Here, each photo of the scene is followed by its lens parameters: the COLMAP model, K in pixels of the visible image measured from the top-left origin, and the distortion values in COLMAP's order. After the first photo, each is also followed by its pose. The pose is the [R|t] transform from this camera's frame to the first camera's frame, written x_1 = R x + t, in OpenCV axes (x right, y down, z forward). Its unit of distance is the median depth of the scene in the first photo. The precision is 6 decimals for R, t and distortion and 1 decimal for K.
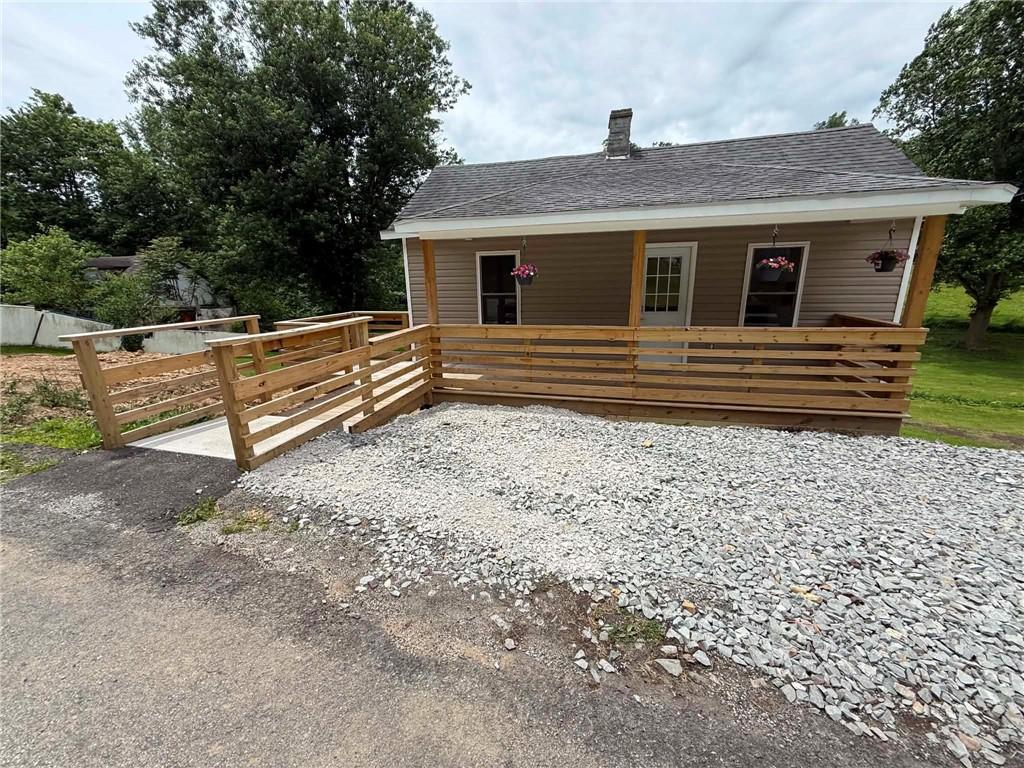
lens RADIAL K [[408.0, 0, 508.7], [0, 408.0, 390.8], [0, 0, 1]] dist [0.000164, 0.000181]
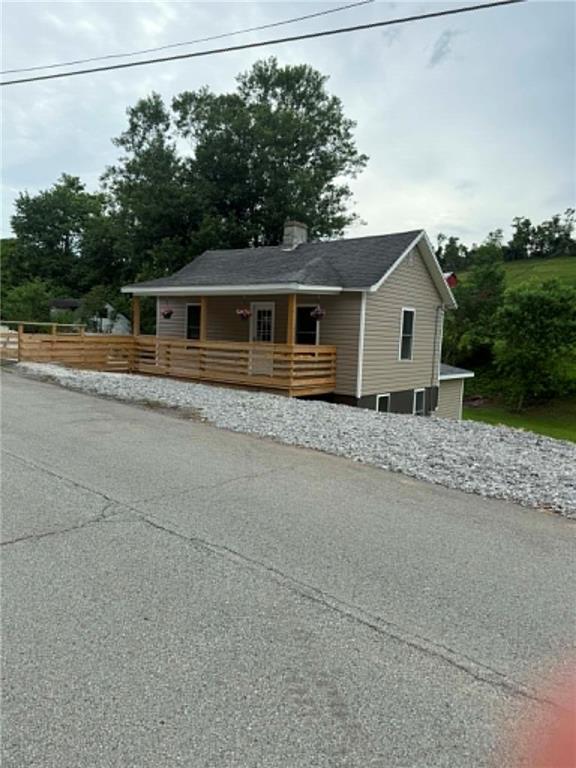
lens RADIAL K [[543.4, 0, 288.0], [0, 543.4, 384.0], [0, 0, 1]] dist [0.048595, -0.056547]
pose [[0.913385, 0.092348, -0.396484, 1.437261], [-0.164884, 0.974391, -0.152893, 0.330144], [0.372211, 0.205024, 0.905221, -0.979353]]
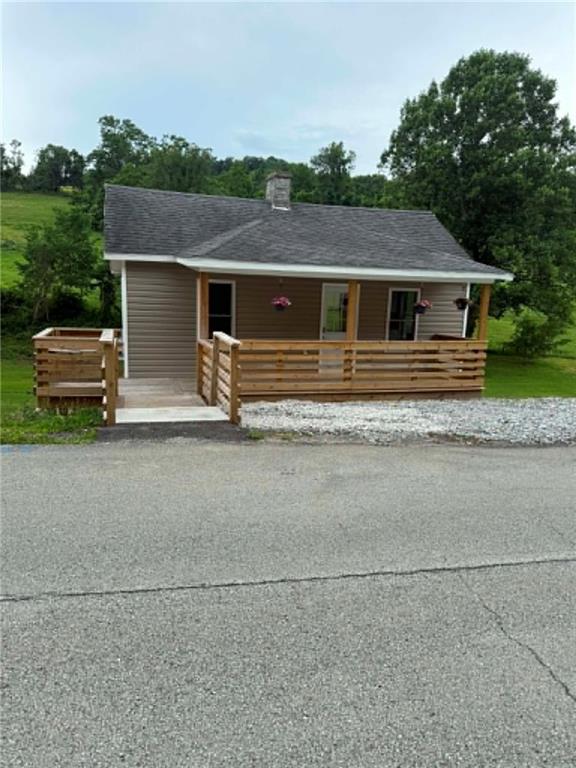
lens RADIAL K [[543.4, 0, 288.0], [0, 543.4, 384.0], [0, 0, 1]] dist [0.048595, -0.056547]
pose [[0.845689, -0.036821, 0.532404, -0.791440], [0.091607, 0.992825, -0.076850, 0.111216], [-0.525754, 0.113763, 0.842995, -0.457484]]
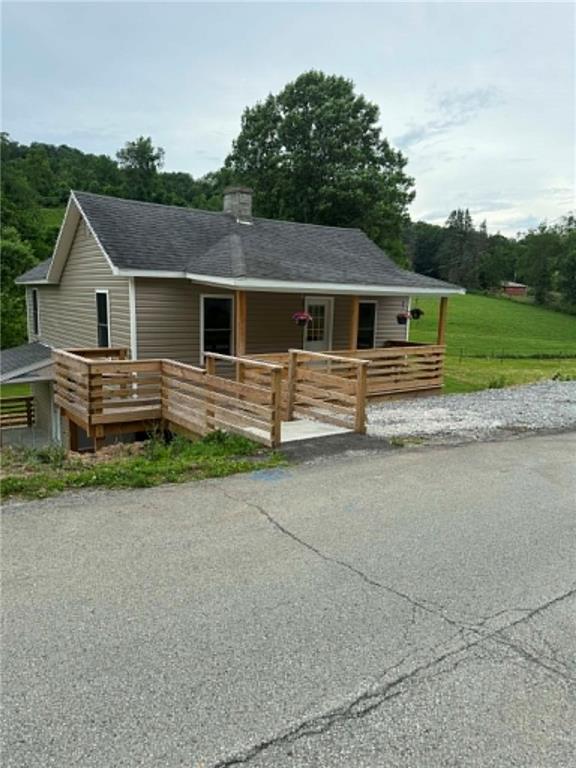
lens RADIAL K [[549.5, 0, 284.9], [0, 549.5, 385.0], [0, 0, 1]] dist [0.006186, -0.001703]
pose [[0.616648, -0.084030, 0.782742, -1.335921], [0.170138, 0.985014, -0.028291, -0.001897], [-0.768634, 0.150620, 0.621704, -0.127120]]
